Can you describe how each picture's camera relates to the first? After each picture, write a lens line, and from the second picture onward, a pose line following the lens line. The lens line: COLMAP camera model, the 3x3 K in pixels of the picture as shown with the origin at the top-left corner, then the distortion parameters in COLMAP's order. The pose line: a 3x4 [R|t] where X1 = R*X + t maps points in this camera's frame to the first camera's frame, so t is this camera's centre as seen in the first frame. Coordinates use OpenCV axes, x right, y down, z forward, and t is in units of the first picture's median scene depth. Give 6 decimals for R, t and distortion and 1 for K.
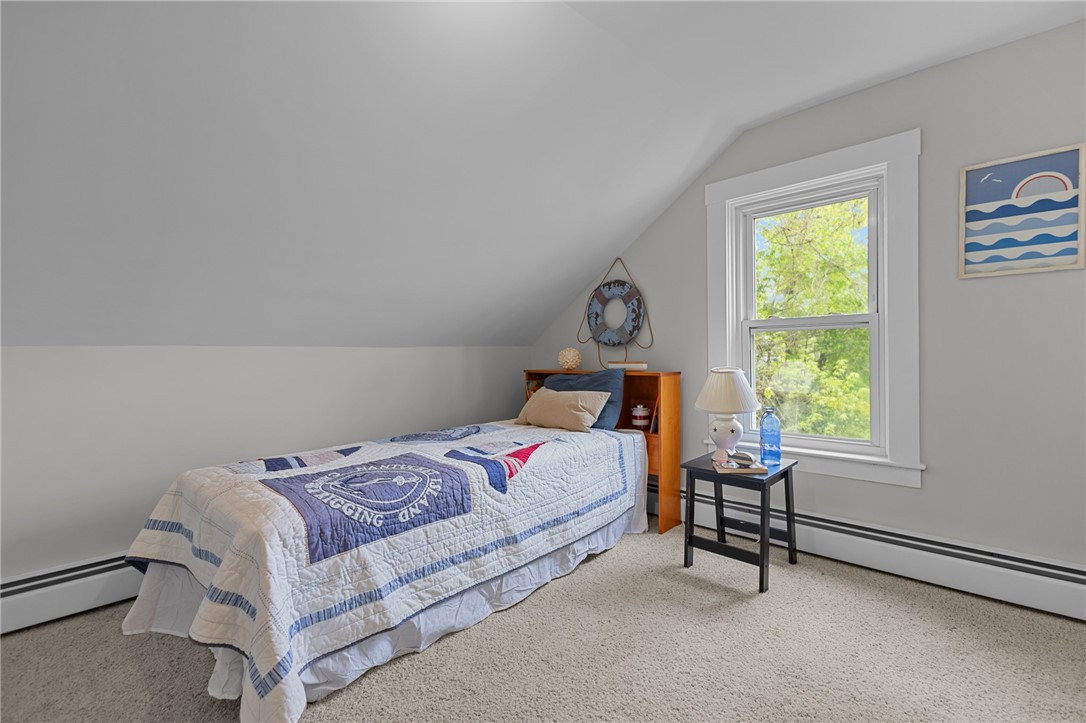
lens RADIAL K [[503.2, 0, 541.2], [0, 503.2, 364.4], [0, 0, 1]] dist [0.002511, -0.001421]
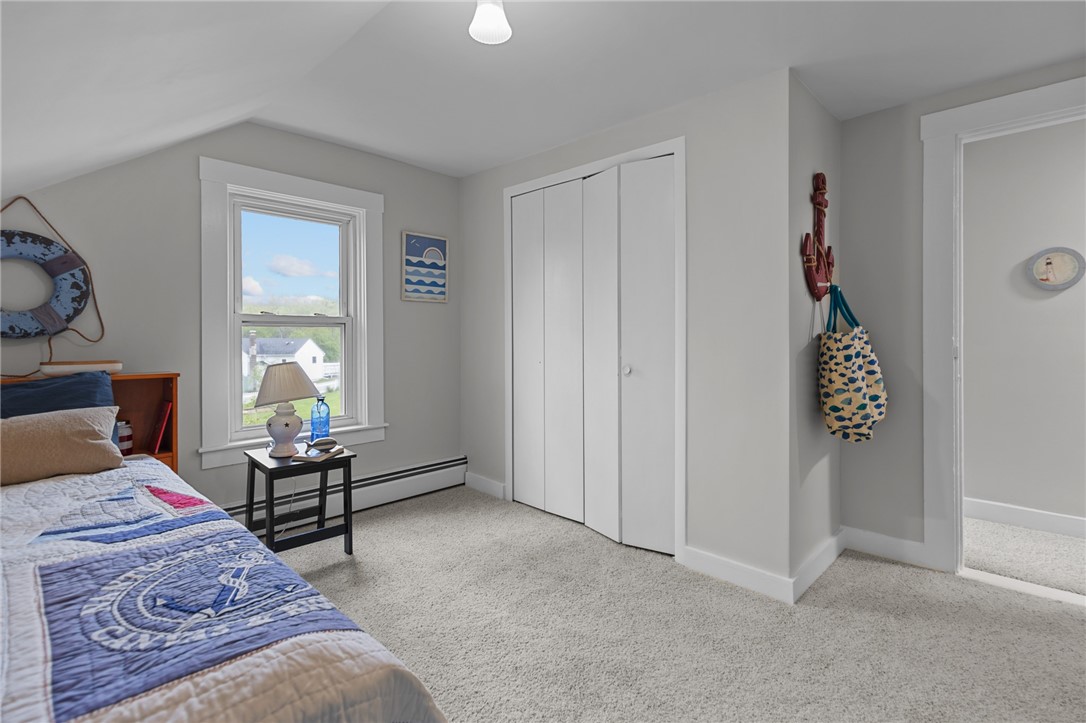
lens RADIAL K [[511.0, 0, 546.5], [0, 511.0, 340.1], [0, 0, 1]] dist [0.005796, -0.000080]
pose [[-0.015737, 0.014036, 0.999778, -0.768255], [0.029705, 0.999467, -0.013564, -0.008820], [-0.999435, 0.029485, -0.016146, 0.569714]]
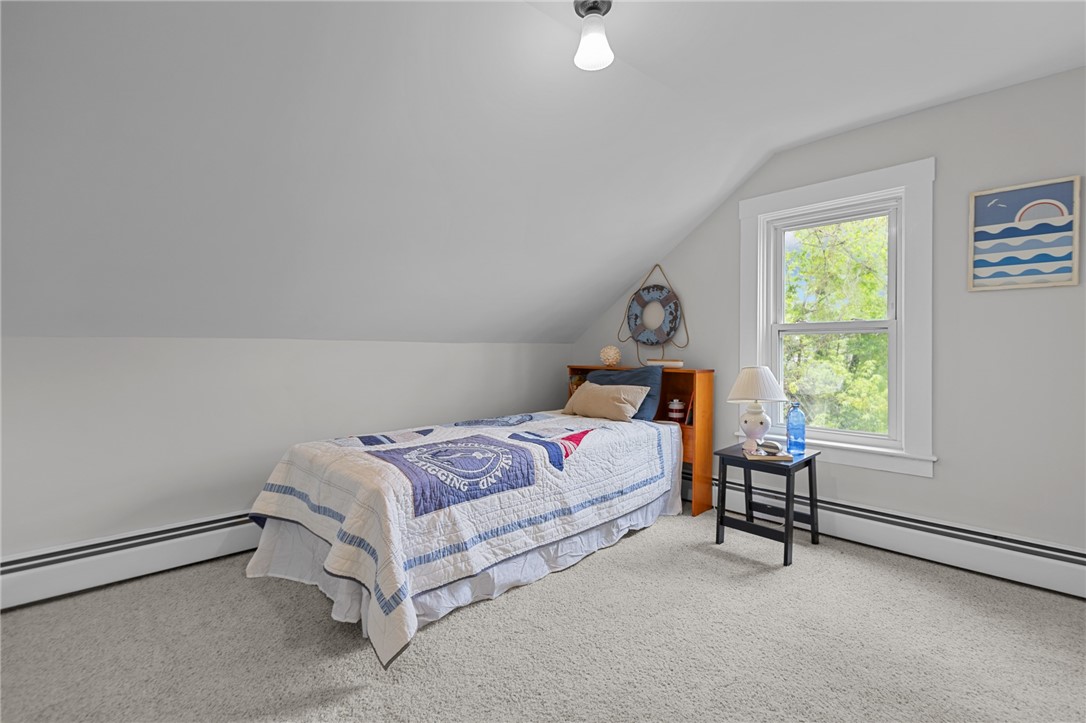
lens RADIAL K [[506.6, 0, 543.5], [0, 506.6, 354.6], [0, 0, 1]] dist [0.000309, -0.000334]
pose [[0.998870, 0.017967, -0.043999, -0.065177], [-0.018504, 0.999759, -0.011839, 0.002470], [0.043775, 0.012639, 0.998961, -0.168659]]
